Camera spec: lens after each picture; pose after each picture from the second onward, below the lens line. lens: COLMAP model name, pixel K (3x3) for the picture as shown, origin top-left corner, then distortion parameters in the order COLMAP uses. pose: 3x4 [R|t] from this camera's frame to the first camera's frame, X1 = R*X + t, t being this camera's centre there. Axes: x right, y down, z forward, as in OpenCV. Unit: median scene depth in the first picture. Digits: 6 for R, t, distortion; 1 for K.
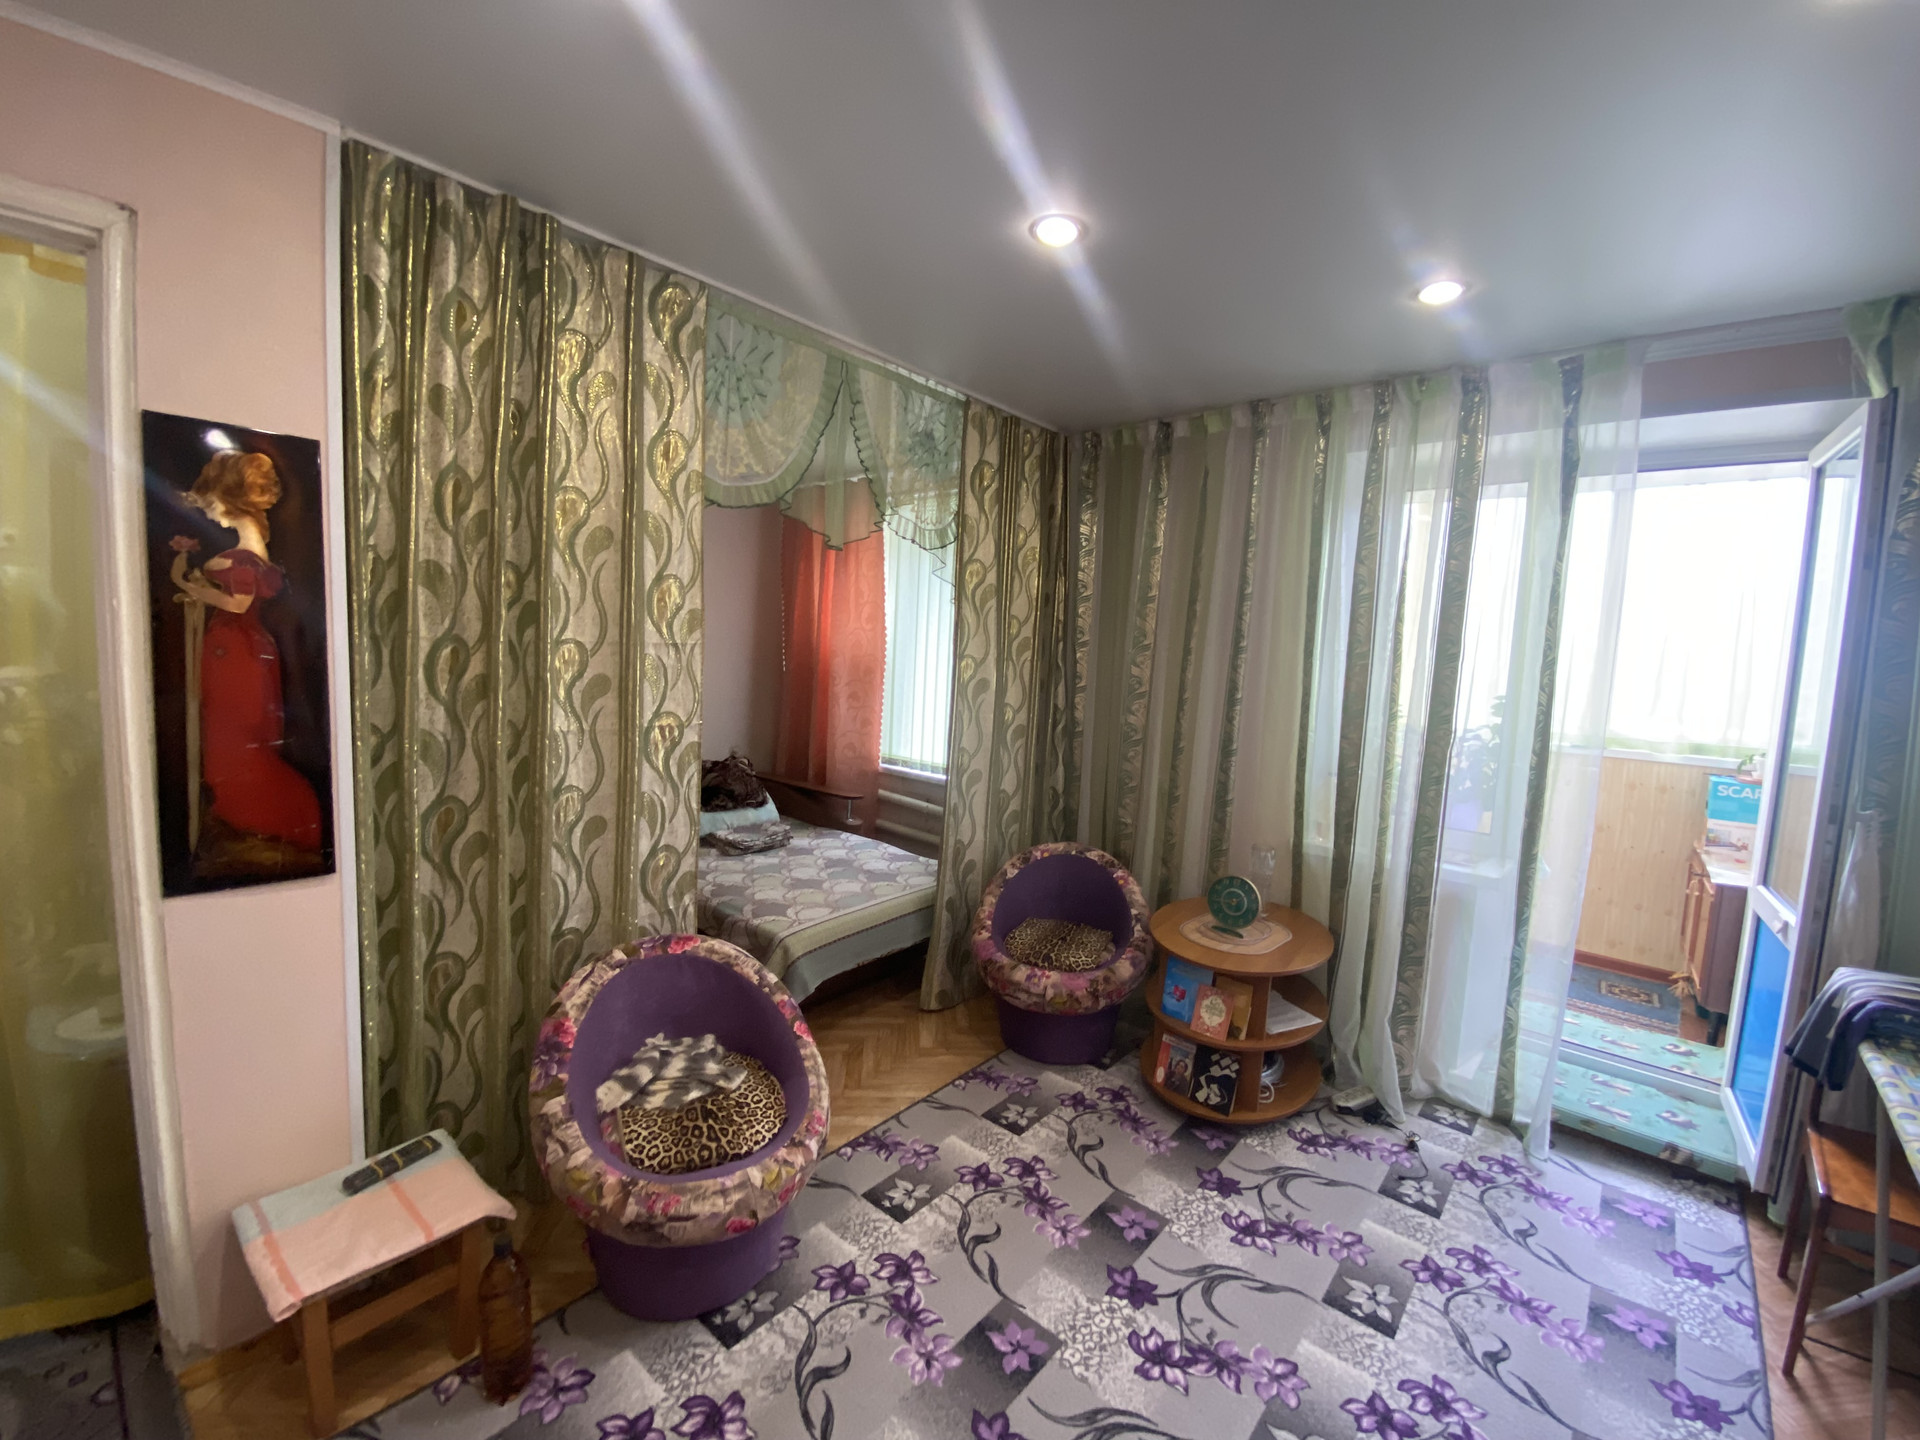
lens RADIAL K [[785.7, 0, 954.4], [0, 785.7, 718.2], [0, 0, 1]] dist [0.021671, -0.021247]
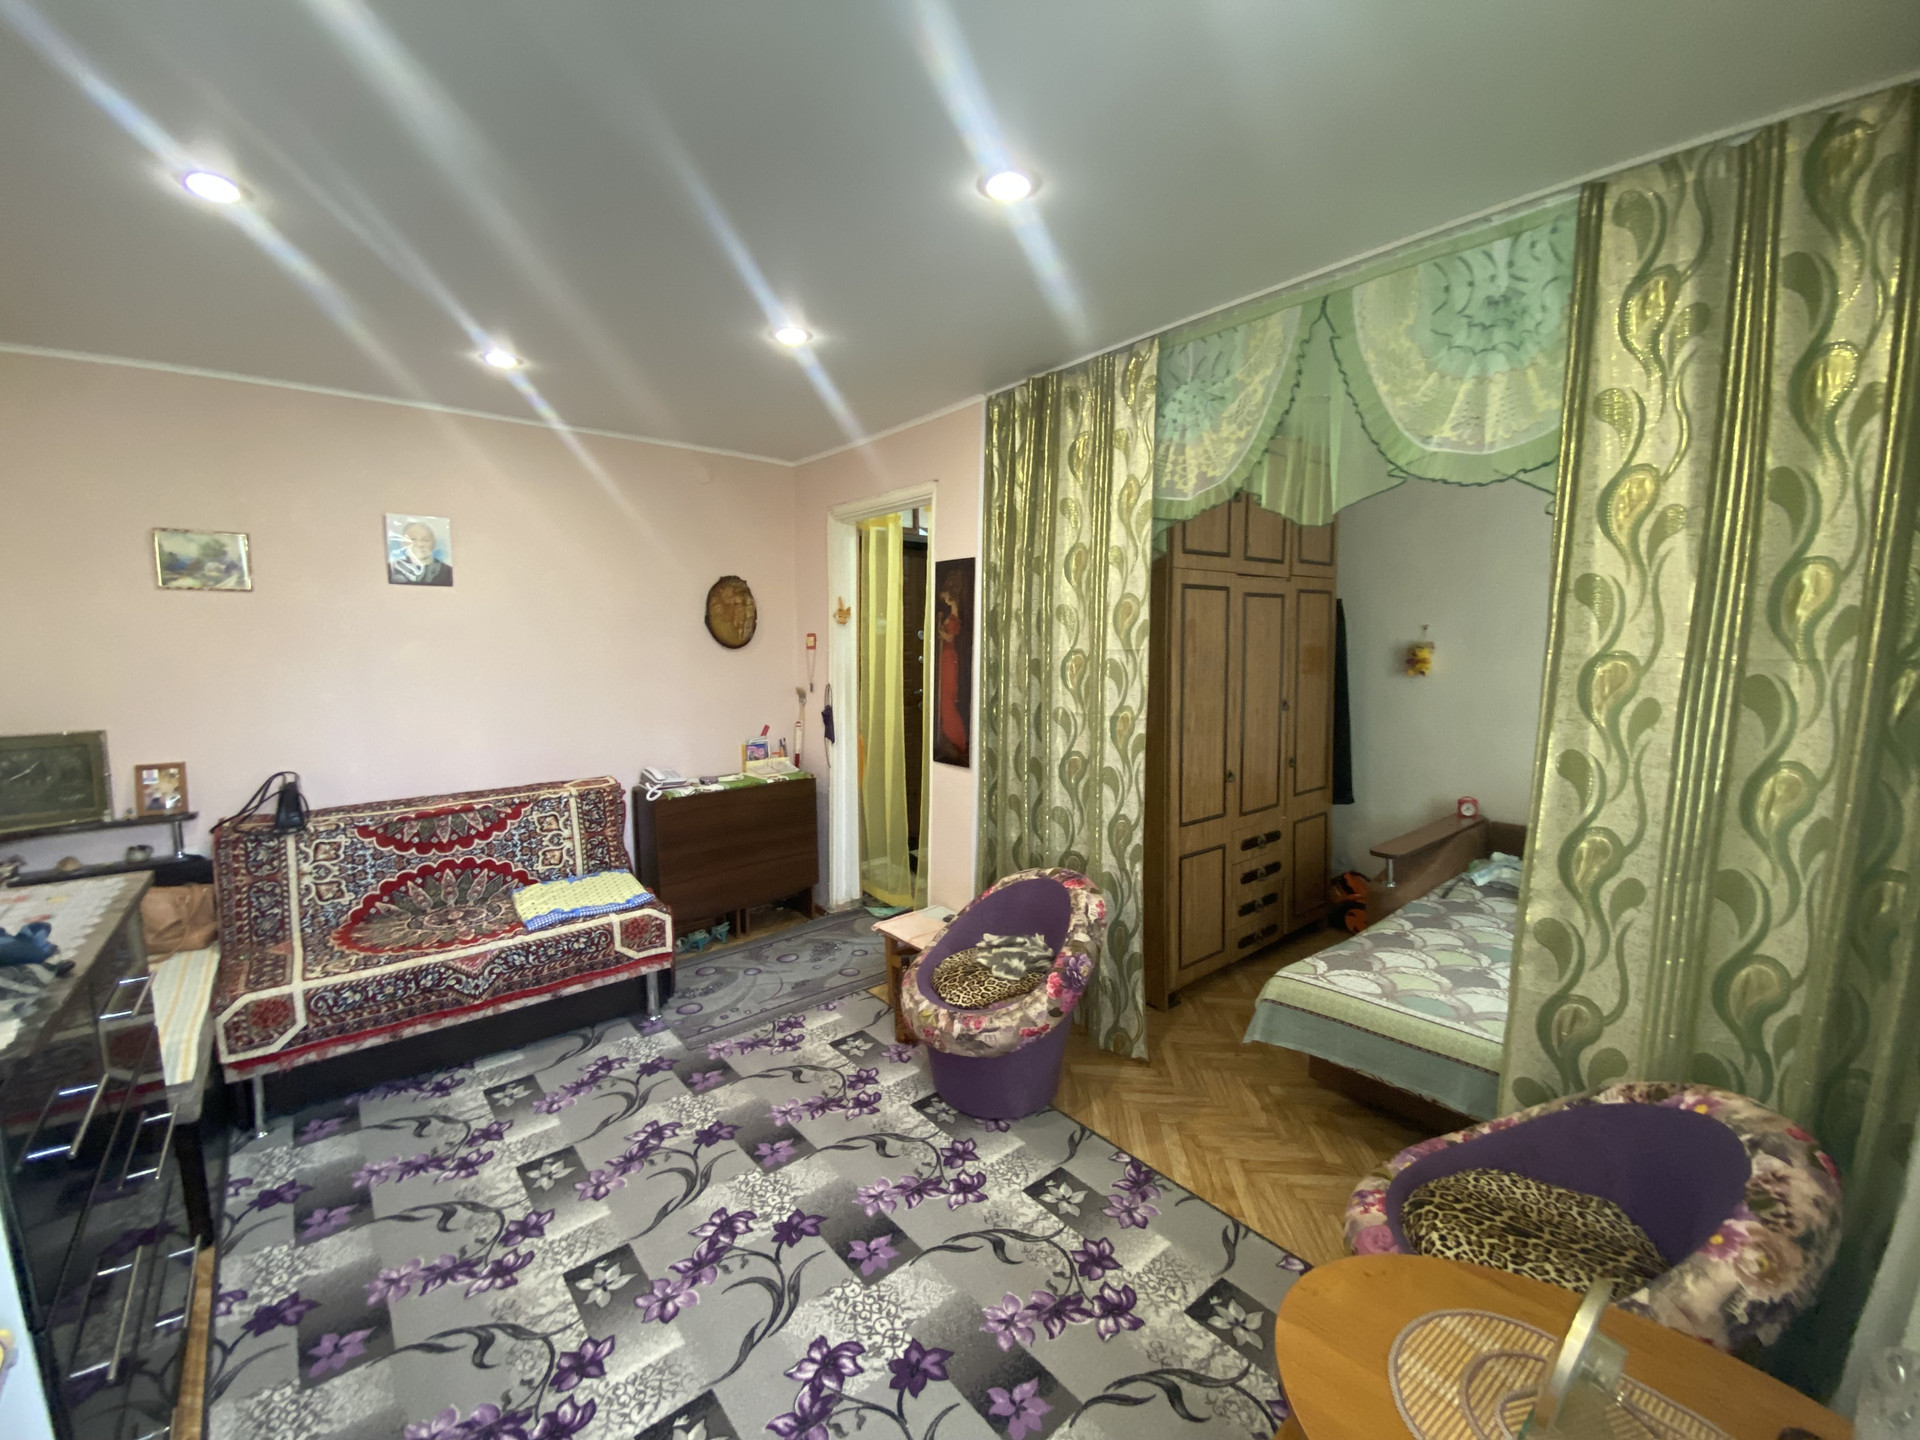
lens RADIAL K [[792.2, 0, 947.4], [0, 792.2, 714.7], [0, 0, 1]] dist [0.033822, -0.022390]
pose [[-0.170807, 0.051209, -0.983973, 0.803346], [-0.090930, 0.993568, 0.067493, -0.046075], [0.981100, 0.101001, -0.165052, 0.839464]]
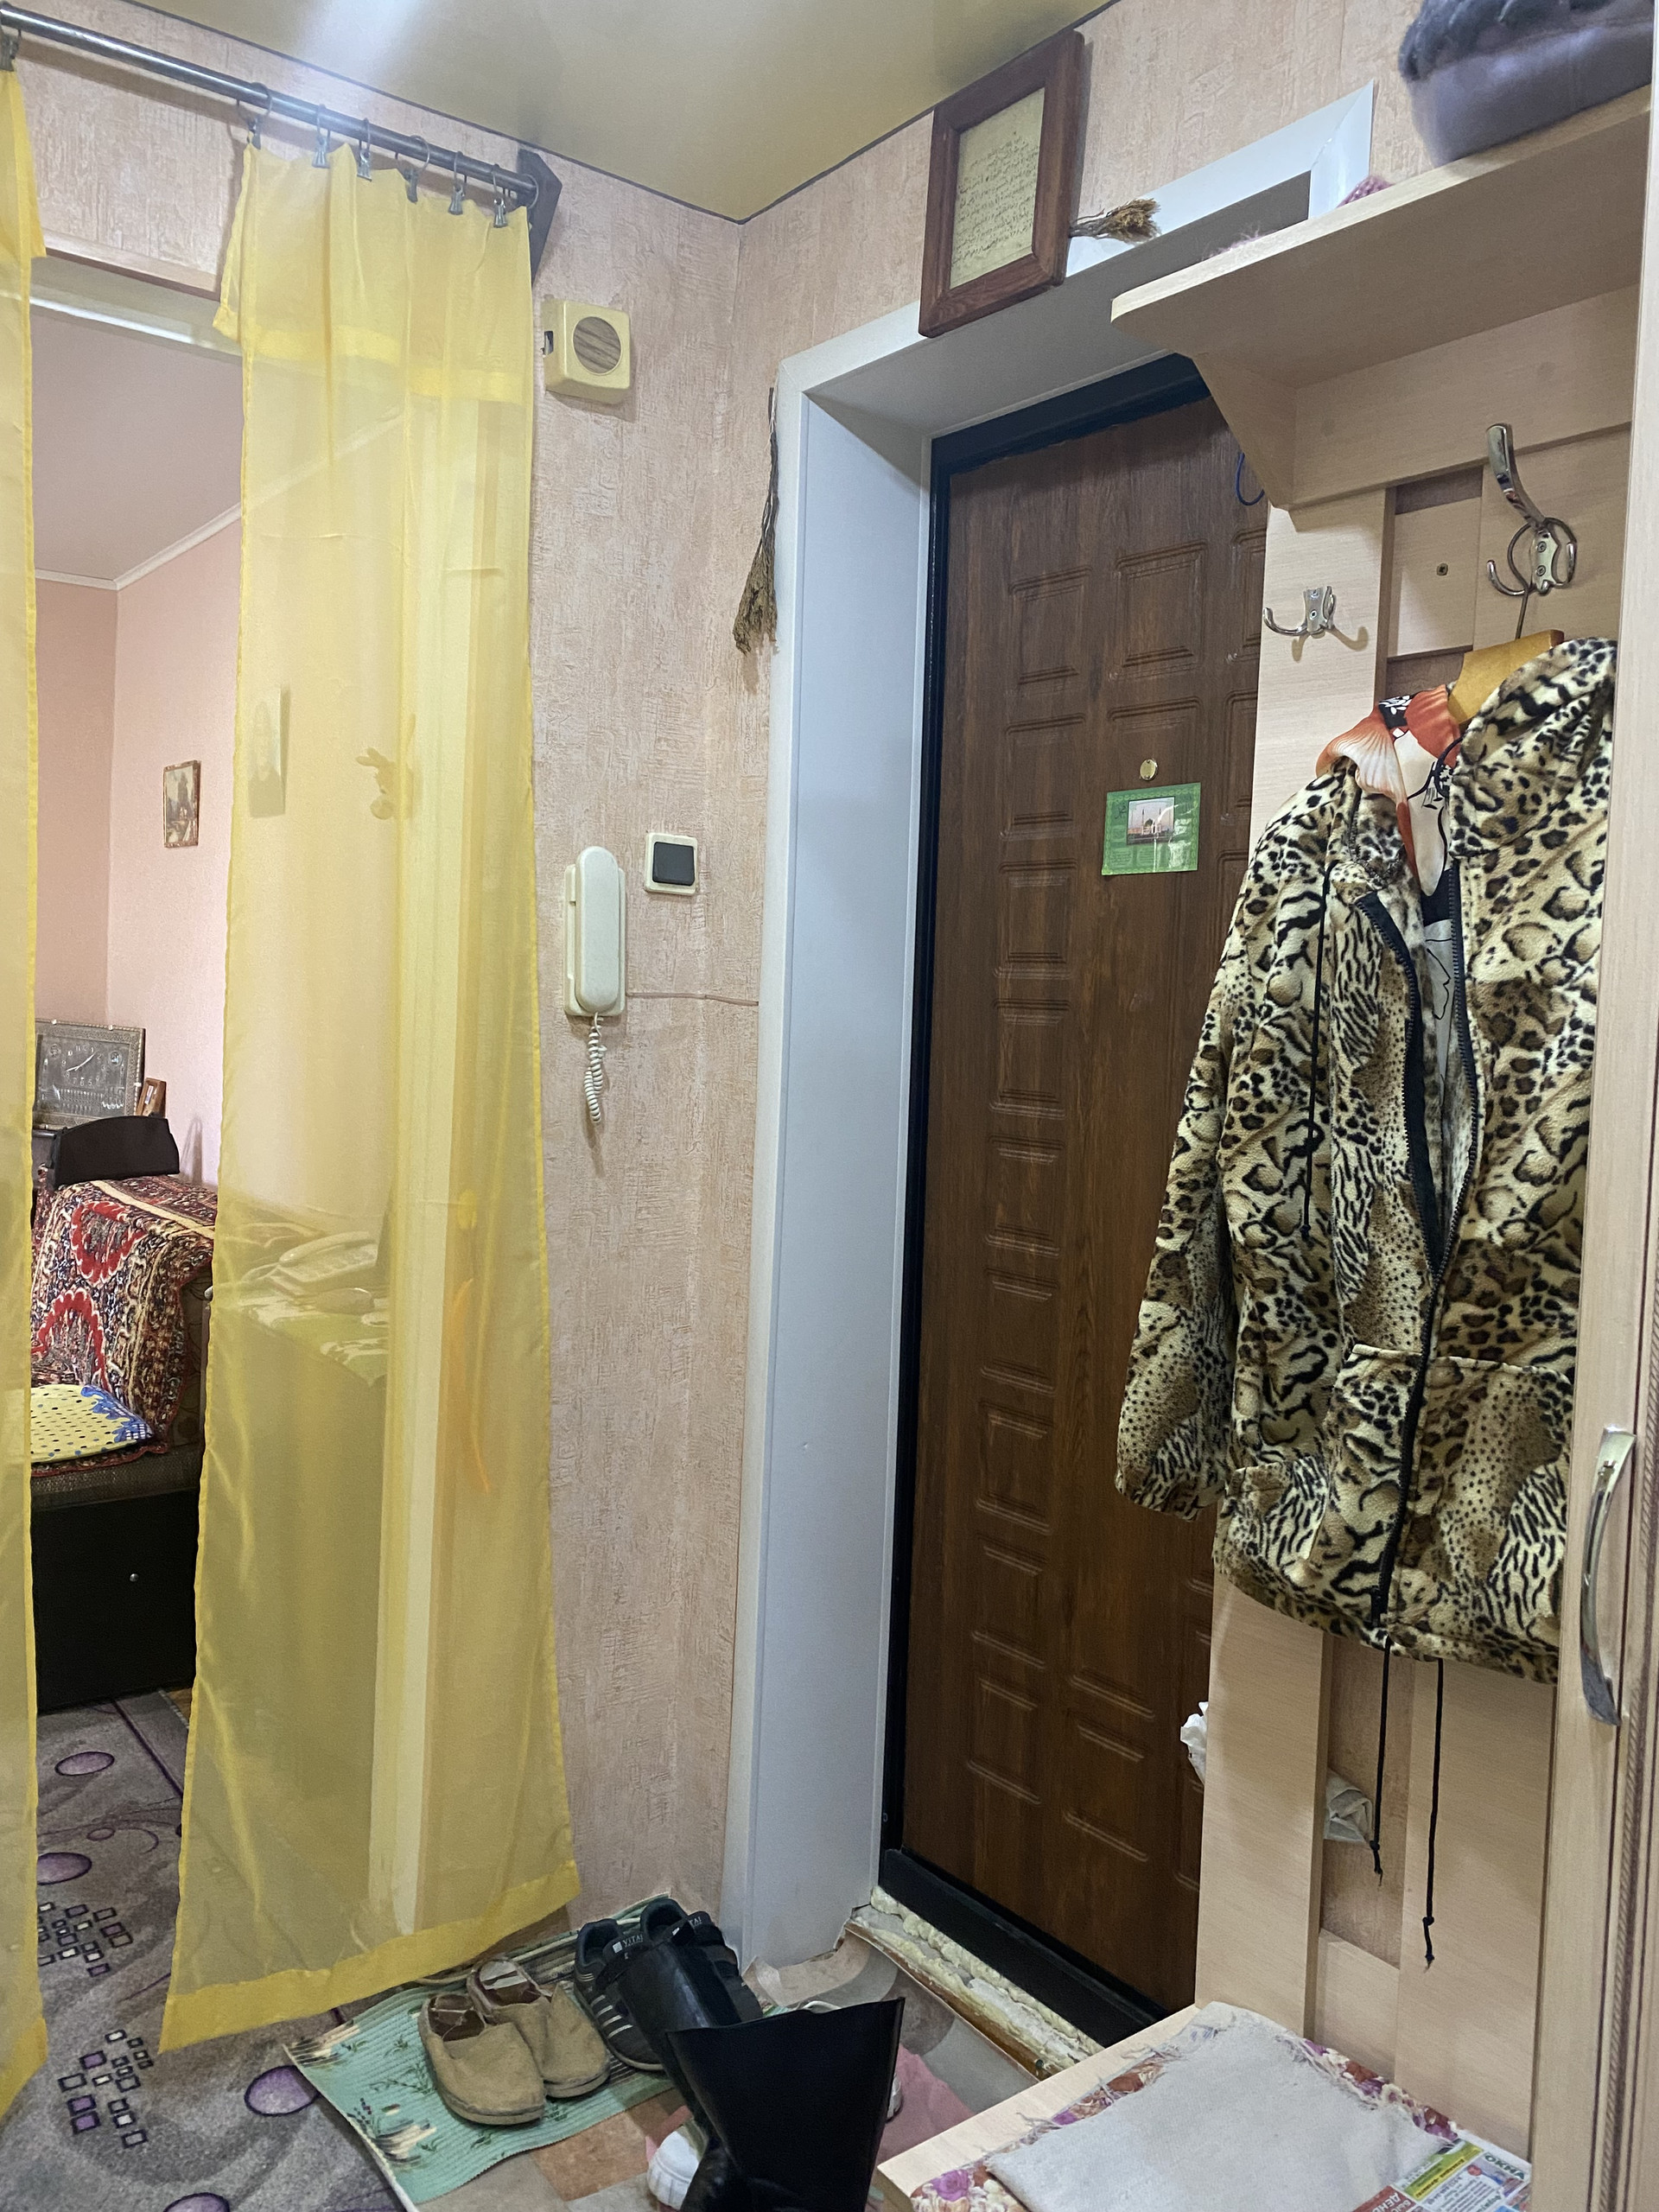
lens RADIAL K [[1692.7, 0, 829.5], [0, 1692.7, 1106.0], [0, 0, 1]] dist [-0.001217, -0.000545]
pose [[-0.974246, -0.096396, 0.203844, -1.254830], [-0.062554, 0.984074, 0.166392, -0.120518], [-0.216637, 0.149355, -0.964760, 1.172655]]
